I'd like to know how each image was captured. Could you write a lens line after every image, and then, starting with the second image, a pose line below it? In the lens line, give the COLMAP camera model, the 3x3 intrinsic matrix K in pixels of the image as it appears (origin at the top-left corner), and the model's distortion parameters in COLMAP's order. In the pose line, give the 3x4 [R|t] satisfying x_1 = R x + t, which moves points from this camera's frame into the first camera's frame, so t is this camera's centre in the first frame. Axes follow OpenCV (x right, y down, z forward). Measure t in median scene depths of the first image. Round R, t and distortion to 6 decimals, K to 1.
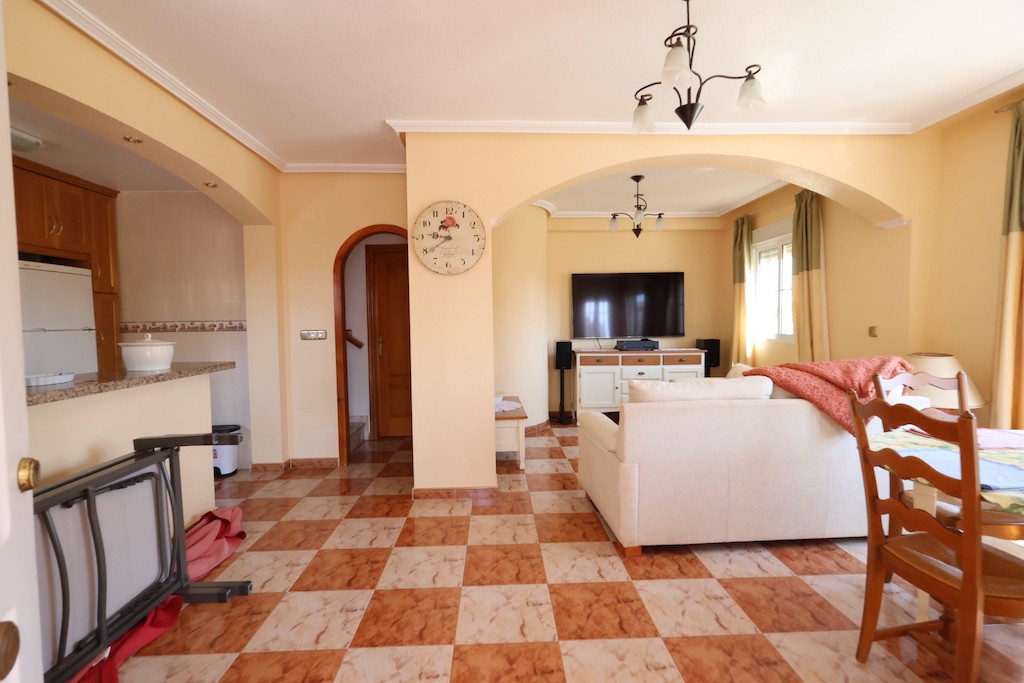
lens RADIAL K [[475.9, 0, 521.0], [0, 475.9, 351.0], [0, 0, 1]] dist [0.000763, 0.002484]
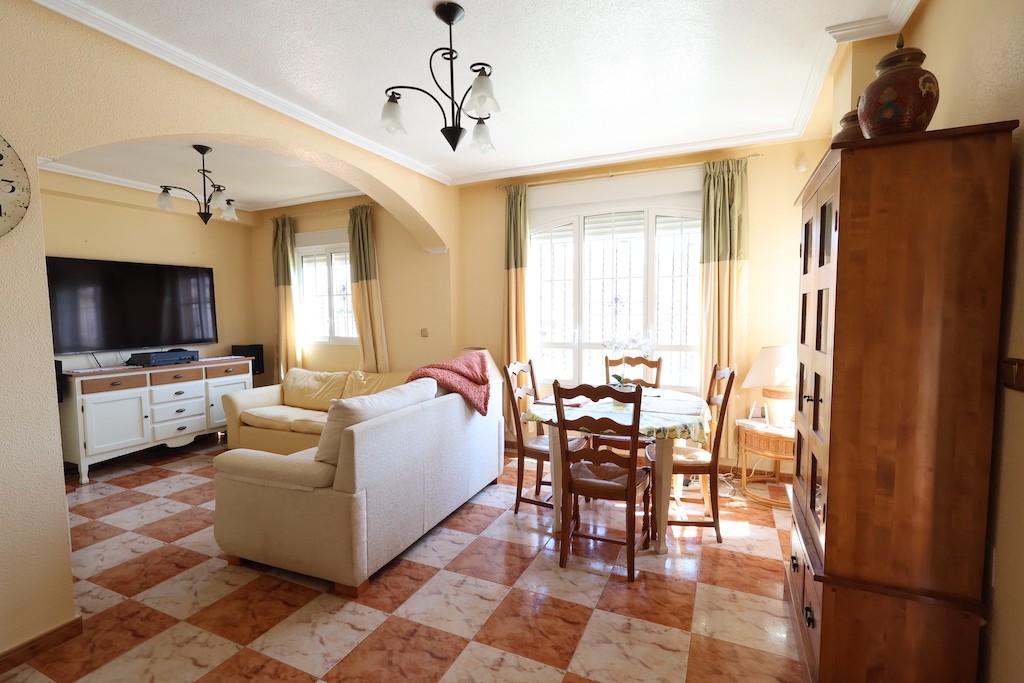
lens RADIAL K [[475.9, 0, 512.0], [0, 475.9, 341.4], [0, 0, 1]] dist [0.000763, 0.002484]
pose [[0.461906, -0.048100, 0.885624, -0.251835], [0.062156, 0.997829, 0.021776, -0.028218], [-0.884748, 0.044988, 0.463893, 0.190925]]
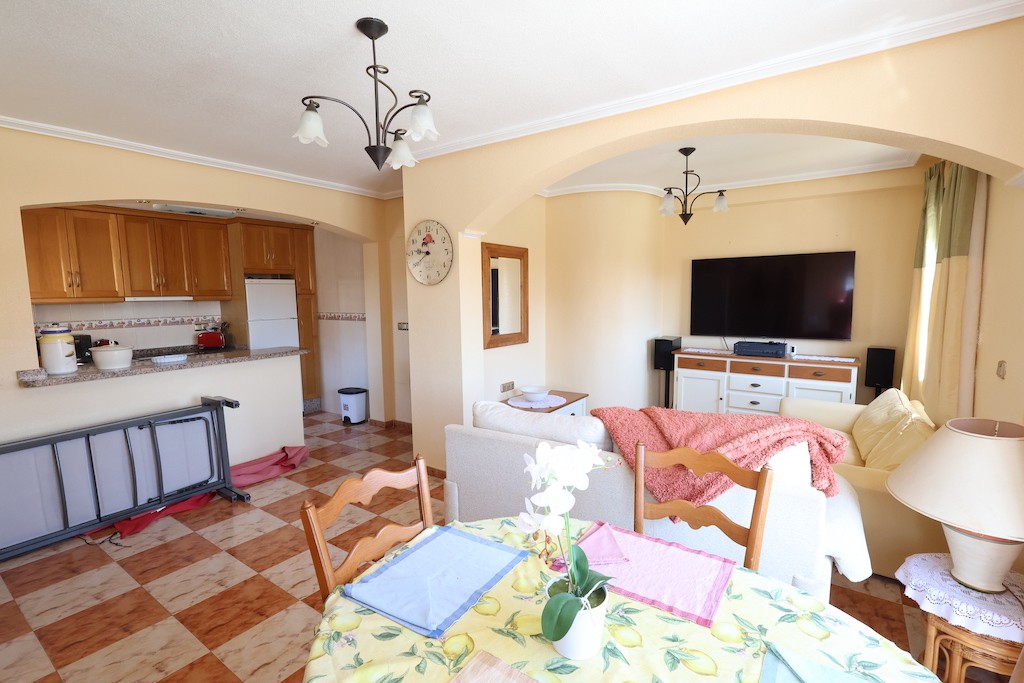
lens RADIAL K [[475.9, 0, 514.3], [0, 475.9, 345.0], [0, 0, 1]] dist [0.000763, 0.002484]
pose [[0.789406, 0.071401, -0.609705, 0.557254], [-0.037312, 0.996957, 0.068442, -0.079600], [0.612736, -0.031279, 0.789668, 0.168709]]
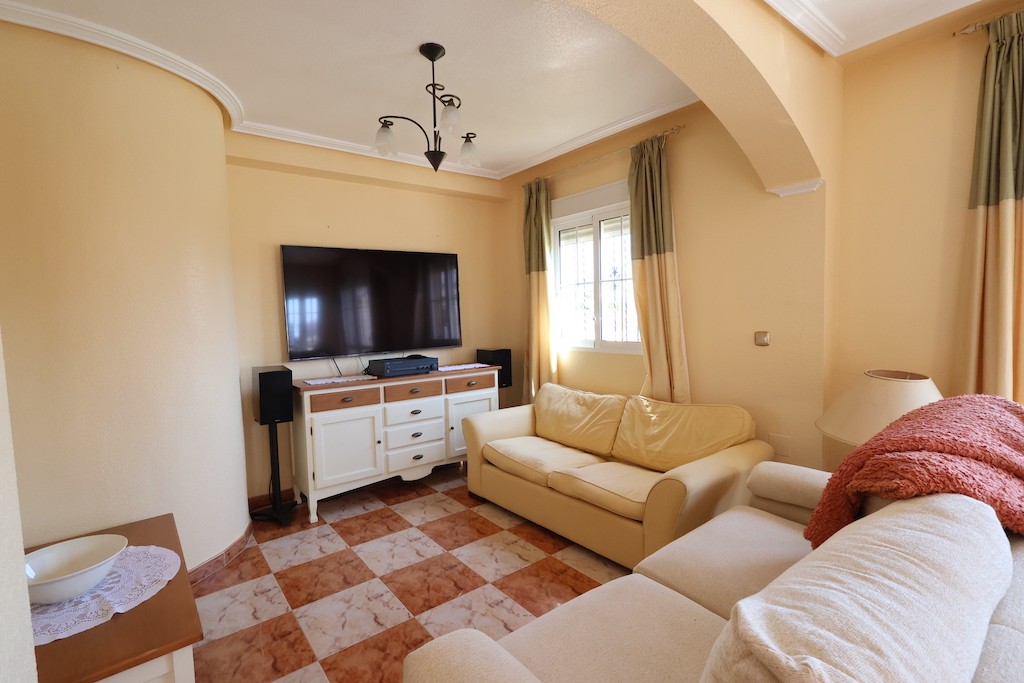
lens RADIAL K [[475.9, 0, 507.3], [0, 475.9, 344.9], [0, 0, 1]] dist [0.000763, 0.002484]
pose [[0.824572, -0.047206, 0.563784, 0.008877], [0.051035, 0.998657, 0.008975, -0.052955], [-0.563450, 0.021372, 0.825874, 0.565867]]
